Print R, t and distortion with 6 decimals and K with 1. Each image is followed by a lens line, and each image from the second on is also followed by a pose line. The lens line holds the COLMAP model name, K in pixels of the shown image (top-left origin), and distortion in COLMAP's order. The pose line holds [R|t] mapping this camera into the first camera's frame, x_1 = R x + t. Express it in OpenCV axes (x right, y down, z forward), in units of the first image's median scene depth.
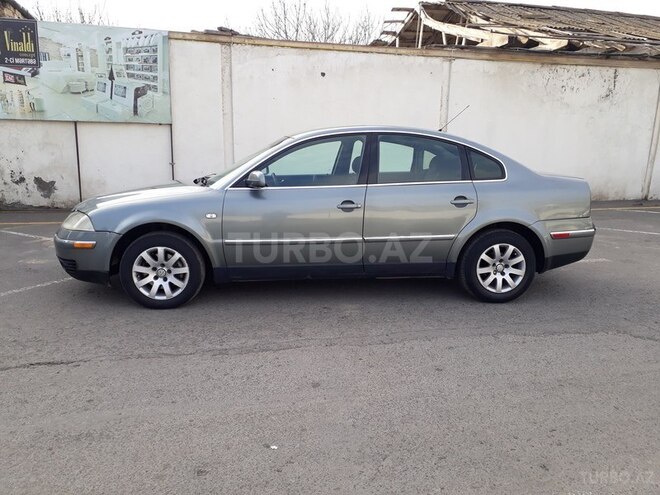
lens RADIAL K [[532.1, 0, 328.3], [0, 532.1, 233.6], [0, 0, 1]] dist [0.044514, -0.060328]
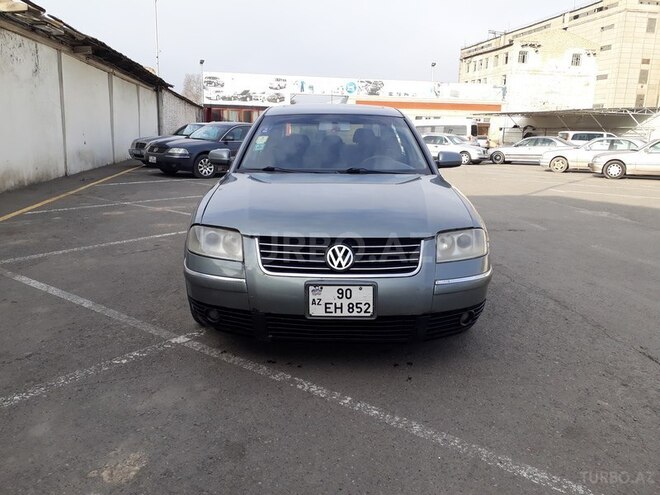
lens RADIAL K [[532.1, 0, 328.3], [0, 532.1, 233.6], [0, 0, 1]] dist [0.044514, -0.060328]
pose [[0.120640, -0.198738, 0.972599, -0.535856], [0.154402, 0.971588, 0.179380, -0.086610], [-0.980615, 0.128531, 0.147897, 0.507992]]
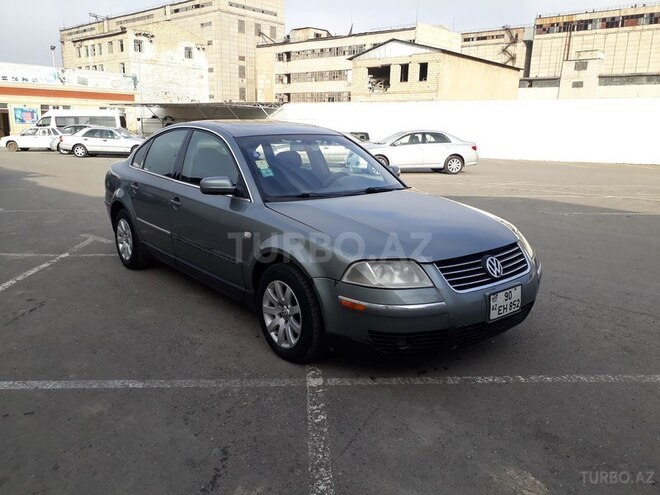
lens RADIAL K [[532.1, 0, 328.3], [0, 532.1, 233.6], [0, 0, 1]] dist [0.044514, -0.060328]
pose [[-0.536275, -0.187835, 0.822877, -0.484940], [0.127435, 0.945728, 0.298928, -0.161328], [-0.834368, 0.265171, -0.483234, 0.799351]]
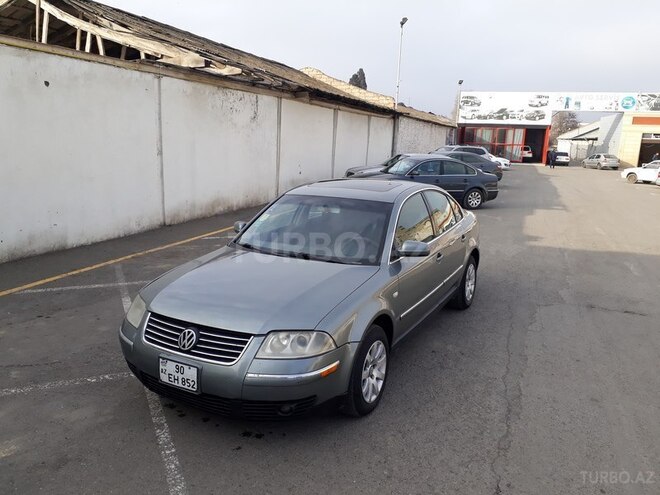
lens RADIAL K [[522.9, 0, 330.0], [0, 522.9, 247.5], [0, 0, 1]] dist [0.039712, -0.088381]
pose [[0.573897, -0.165076, 0.802117, -0.480293], [0.122632, 0.985752, 0.115128, -0.113303], [-0.809694, 0.032293, 0.585963, 0.254646]]
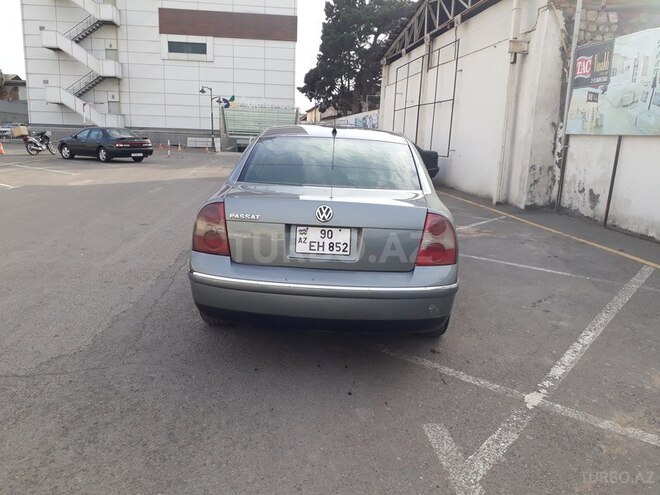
lens RADIAL K [[530.7, 0, 330.0], [0, 530.7, 247.5], [0, 0, 1]] dist [-0.003408, -0.004795]
pose [[-0.154106, 0.185299, -0.970523, 0.574647], [-0.213012, 0.952928, 0.215763, -0.111522], [0.964820, 0.239984, -0.107381, 0.646311]]
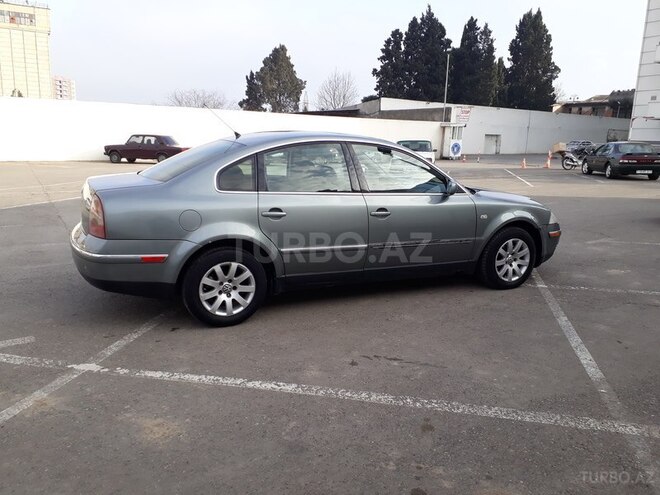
lens RADIAL K [[532.1, 0, 328.3], [0, 532.1, 233.6], [0, 0, 1]] dist [0.044514, -0.060328]
pose [[-0.954333, 0.023159, -0.297846, 0.194604], [-0.083366, 0.936741, 0.339950, -0.208013], [0.286877, 0.349255, -0.892033, 1.113626]]
